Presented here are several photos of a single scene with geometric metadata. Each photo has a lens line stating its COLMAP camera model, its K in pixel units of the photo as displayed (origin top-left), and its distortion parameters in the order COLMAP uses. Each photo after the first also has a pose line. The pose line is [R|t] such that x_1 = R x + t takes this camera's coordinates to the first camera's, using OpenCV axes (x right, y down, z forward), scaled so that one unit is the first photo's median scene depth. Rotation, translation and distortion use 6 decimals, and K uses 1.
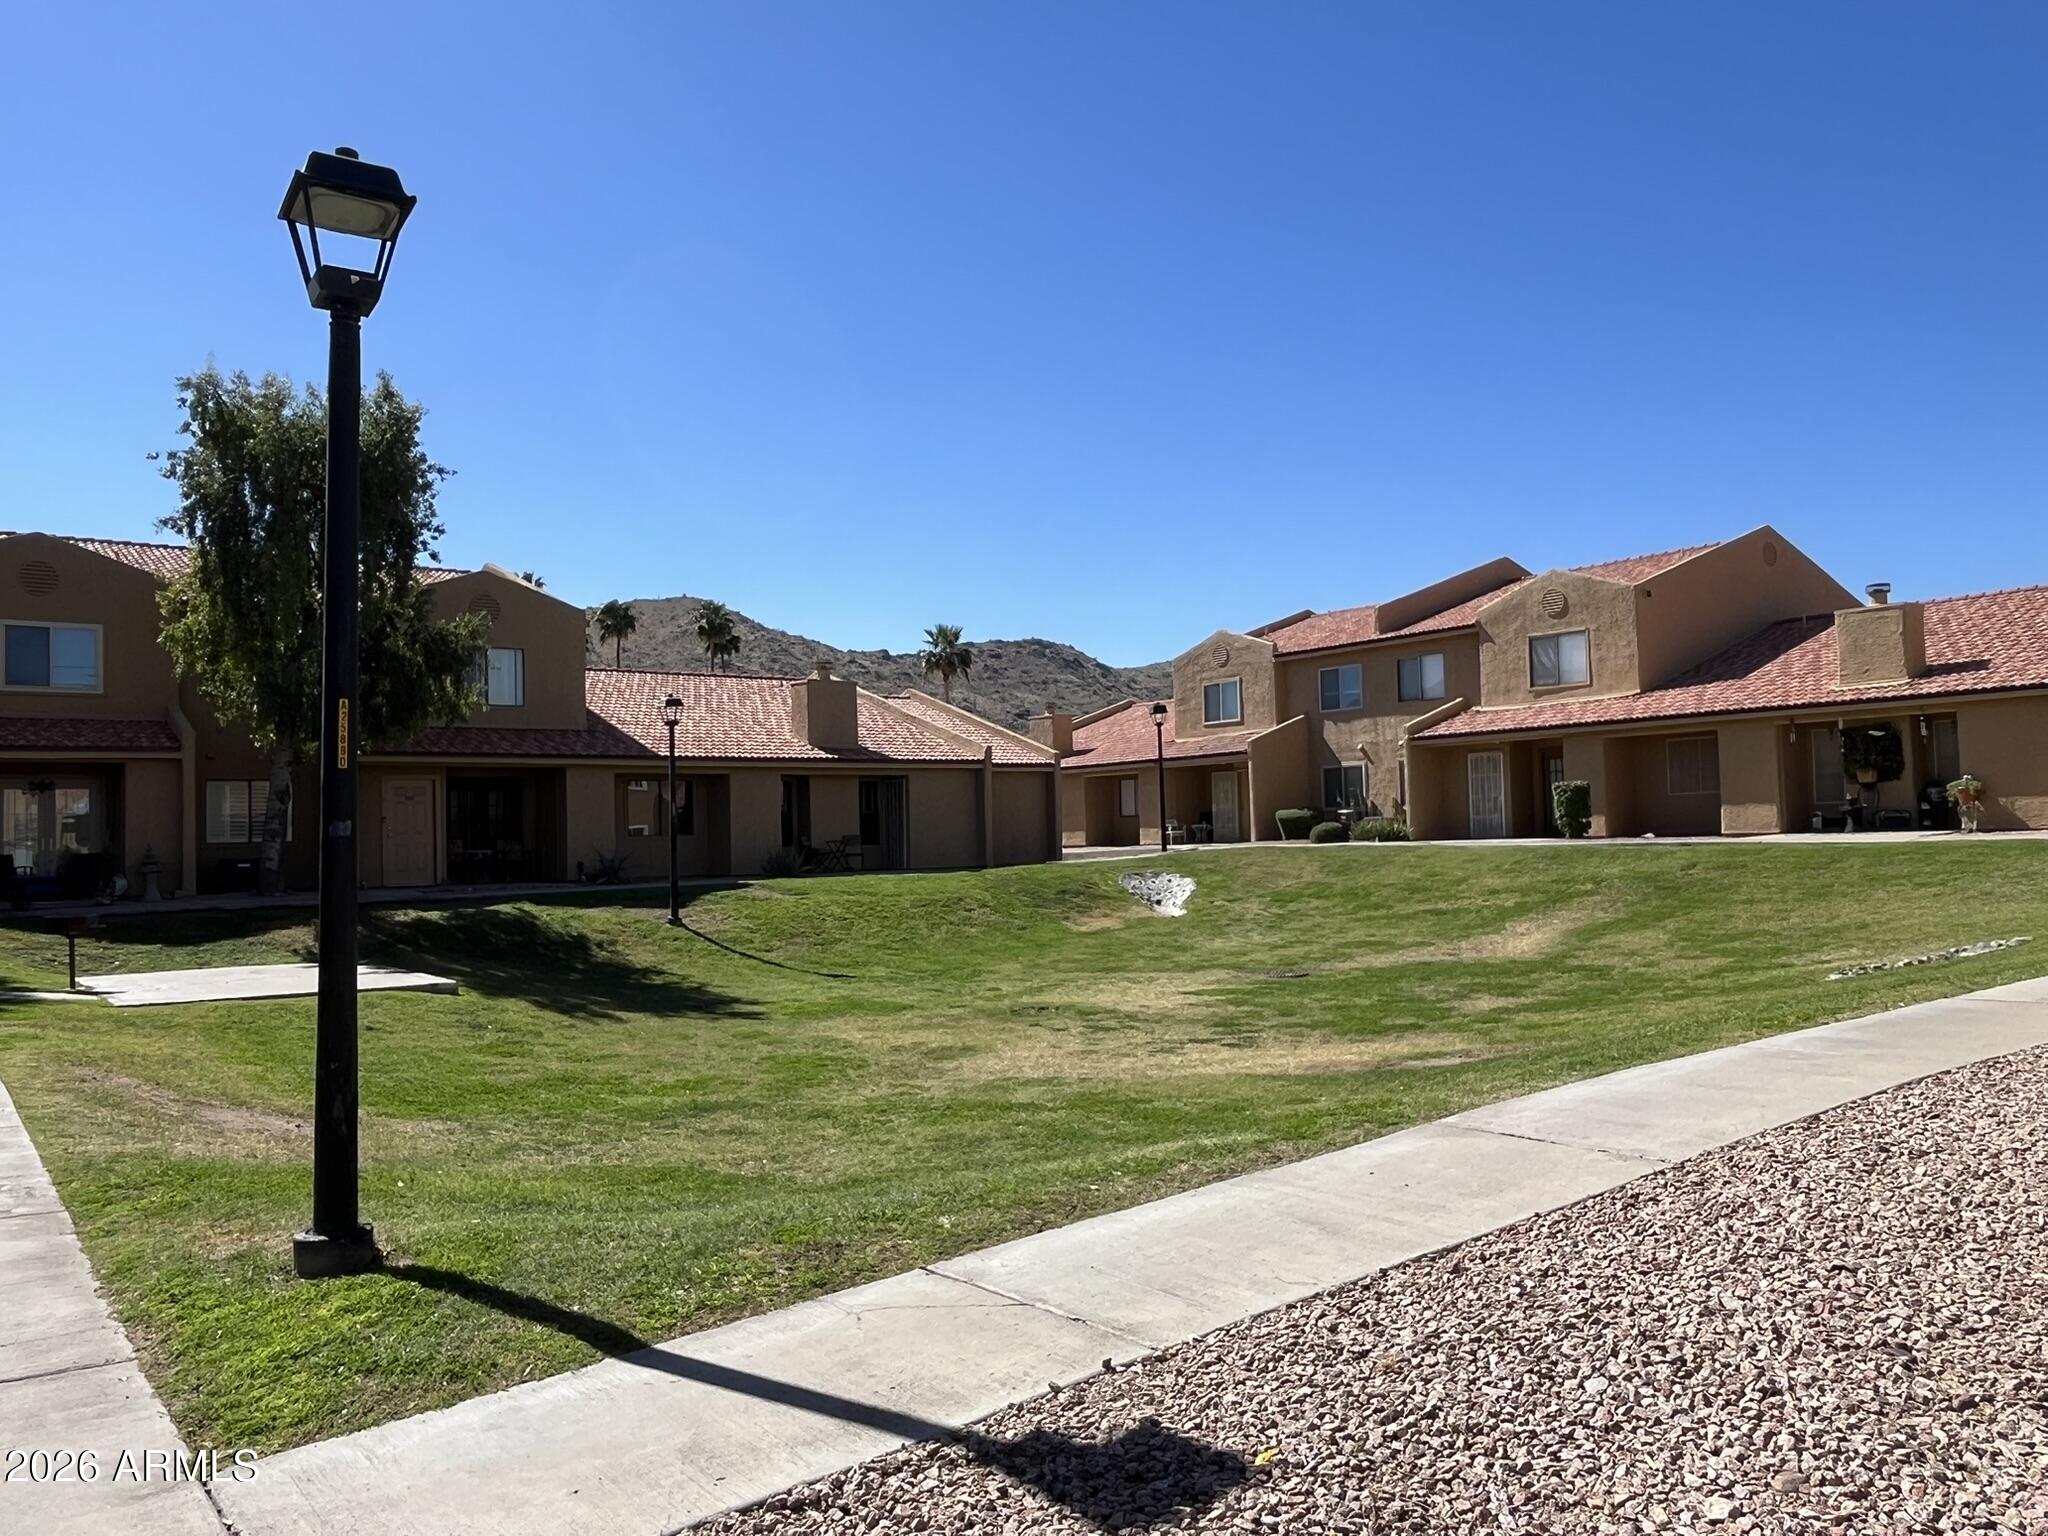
lens RADIAL K [[1519.6, 0, 1024.0], [0, 1519.6, 768.0], [0, 0, 1]] dist [-0.002730, -0.000116]
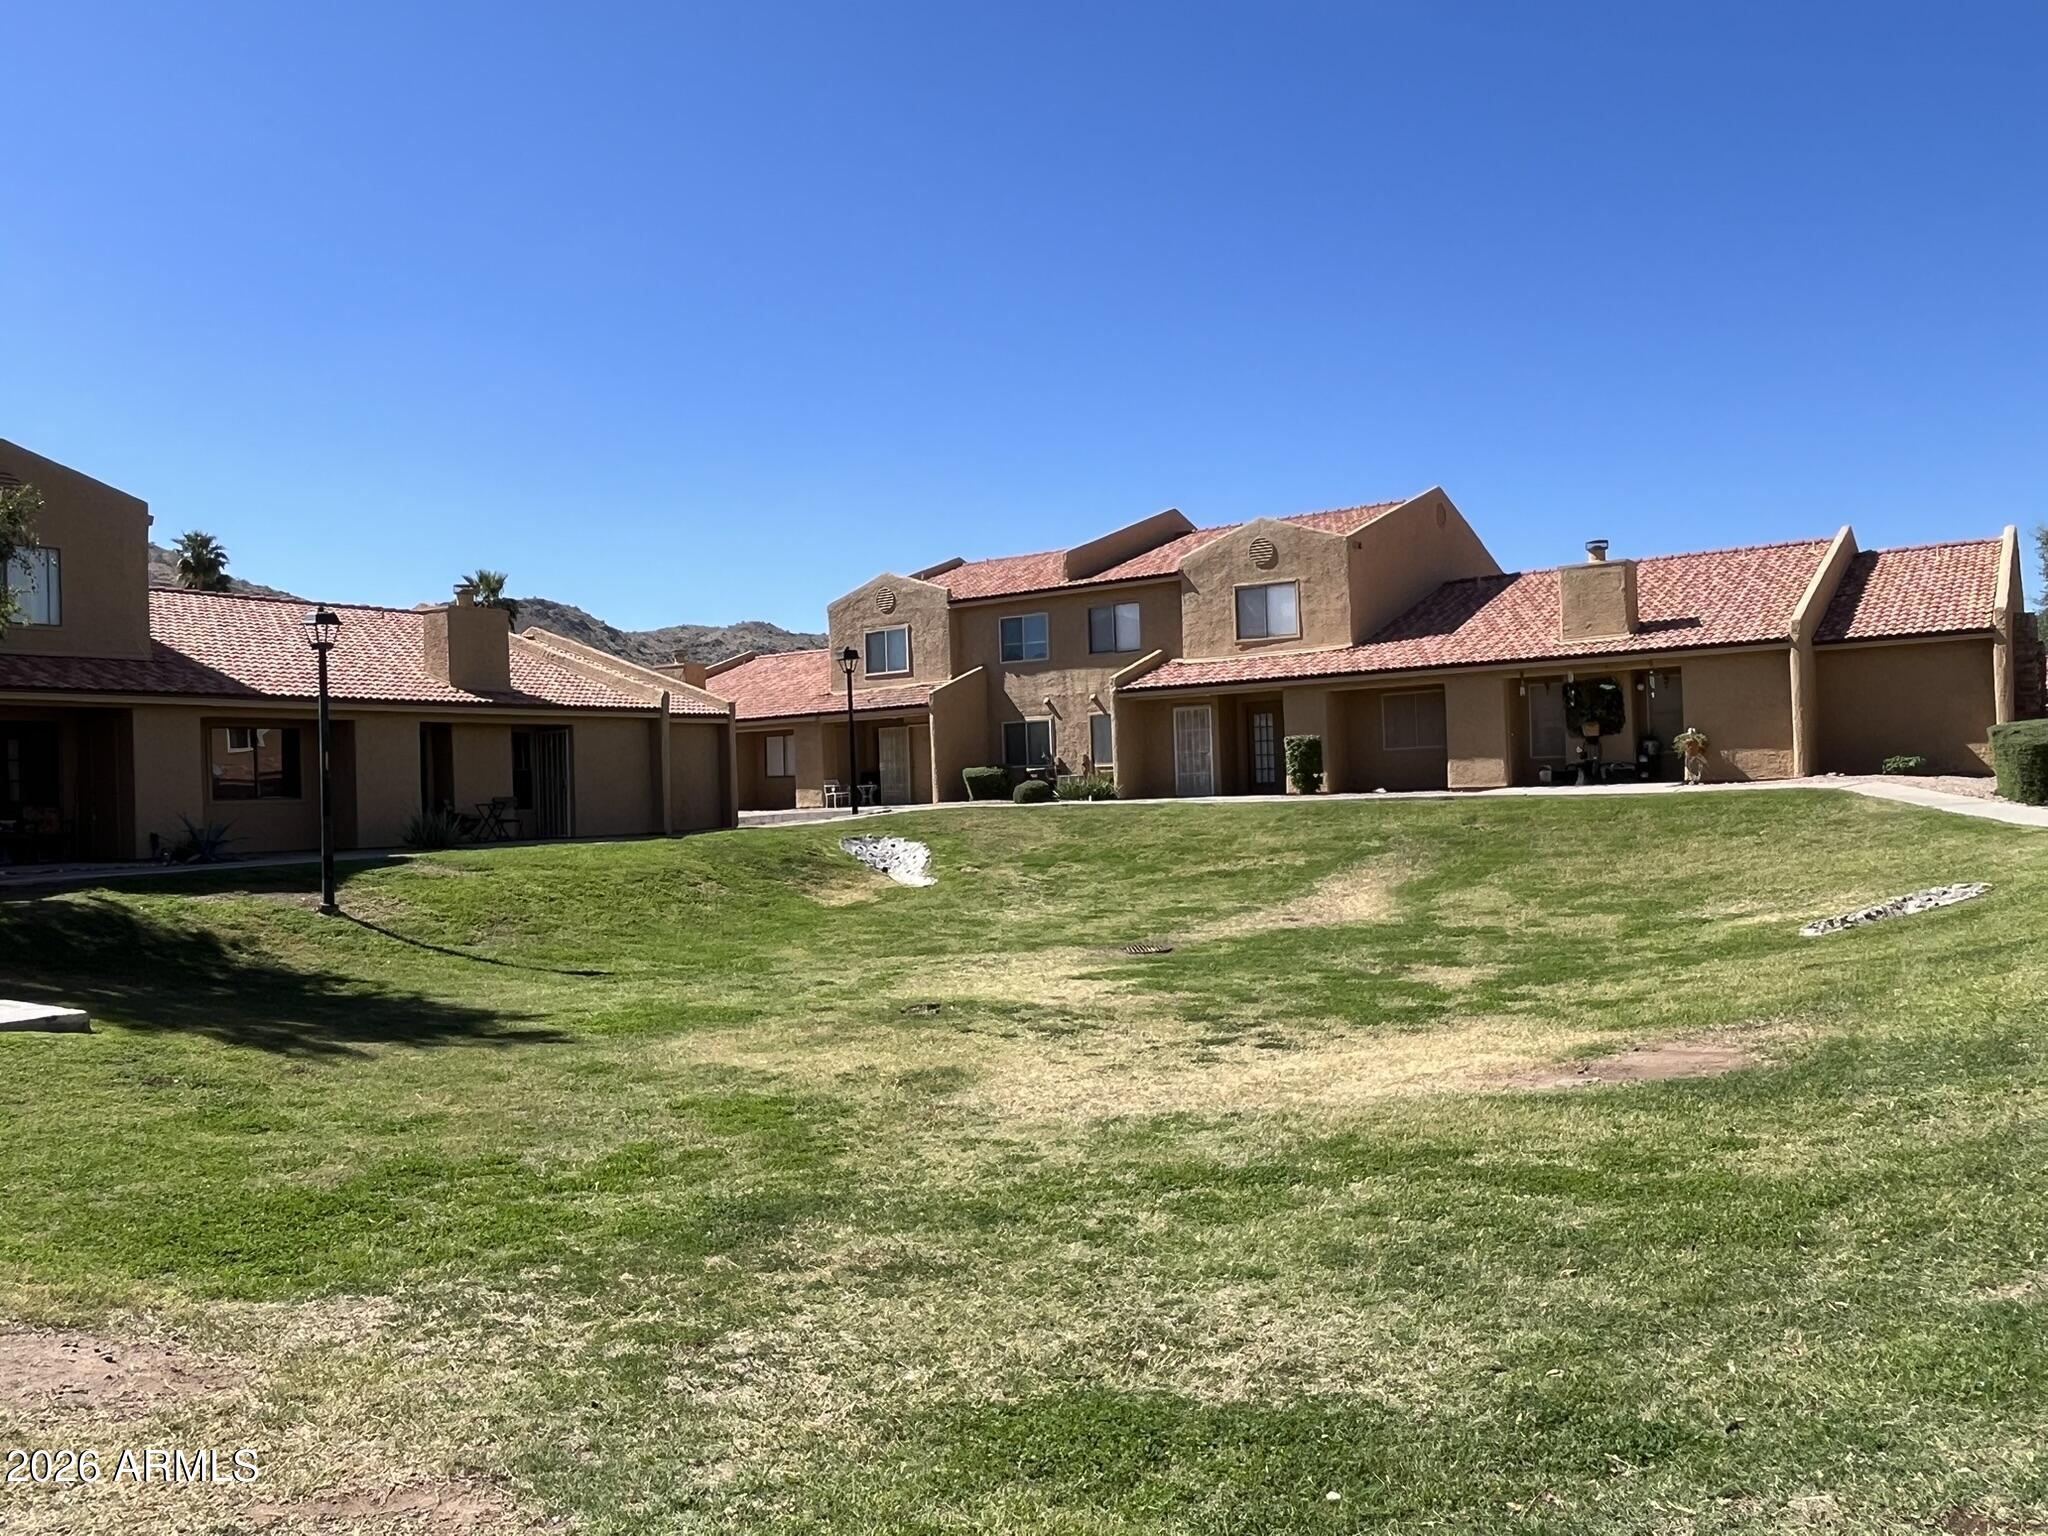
lens RADIAL K [[1519.6, 0, 1024.0], [0, 1519.6, 768.0], [0, 0, 1]] dist [-0.002730, -0.000116]
pose [[0.950252, -0.001696, 0.311476, -0.103595], [-0.004900, 0.999780, 0.020394, 0.010362], [-0.311442, -0.020906, 0.950035, 0.133987]]
